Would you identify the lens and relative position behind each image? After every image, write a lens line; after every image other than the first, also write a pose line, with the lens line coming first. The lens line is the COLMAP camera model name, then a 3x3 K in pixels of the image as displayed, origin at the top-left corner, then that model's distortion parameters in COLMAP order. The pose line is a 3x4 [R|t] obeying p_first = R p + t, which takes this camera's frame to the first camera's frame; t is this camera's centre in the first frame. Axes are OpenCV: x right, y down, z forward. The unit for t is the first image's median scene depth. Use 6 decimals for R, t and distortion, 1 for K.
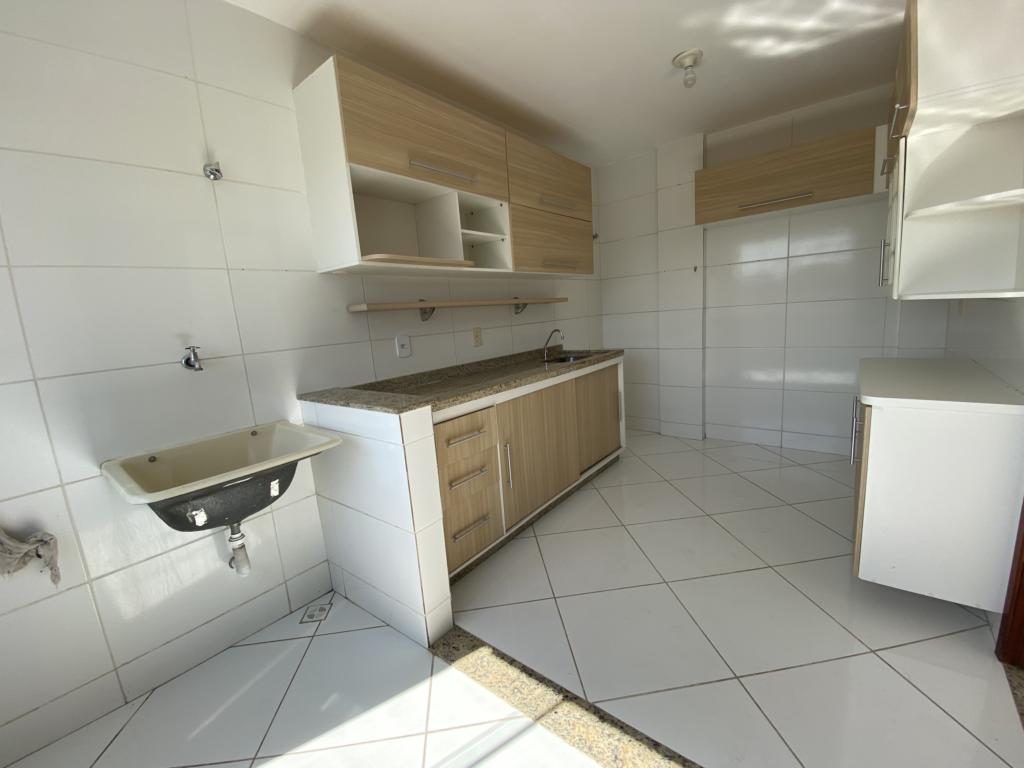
lens RADIAL K [[410.6, 0, 516.8], [0, 410.6, 384.6], [0, 0, 1]] dist [-0.016953, -0.007688]
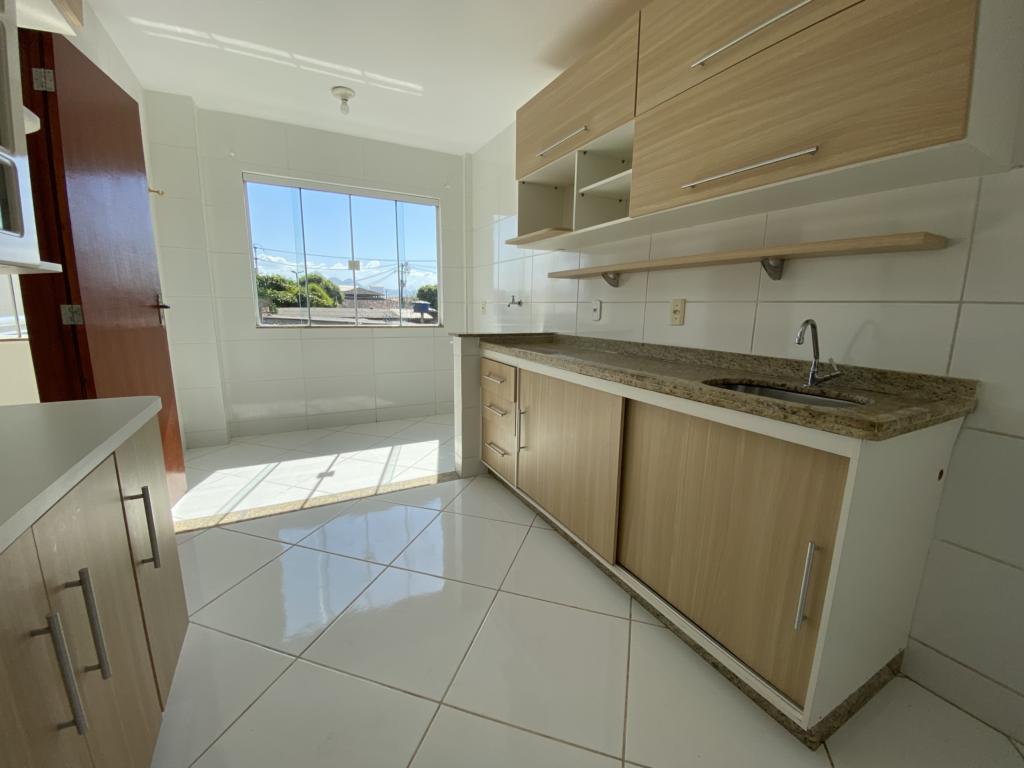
lens RADIAL K [[410.6, 0, 513.3], [0, 410.6, 384.8], [0, 0, 1]] dist [-0.016953, -0.007688]
pose [[-0.411356, 0.236938, -0.880140, 0.803444], [-0.138587, 0.938136, 0.317323, -0.219049], [0.900877, 0.252508, -0.353072, 1.213584]]
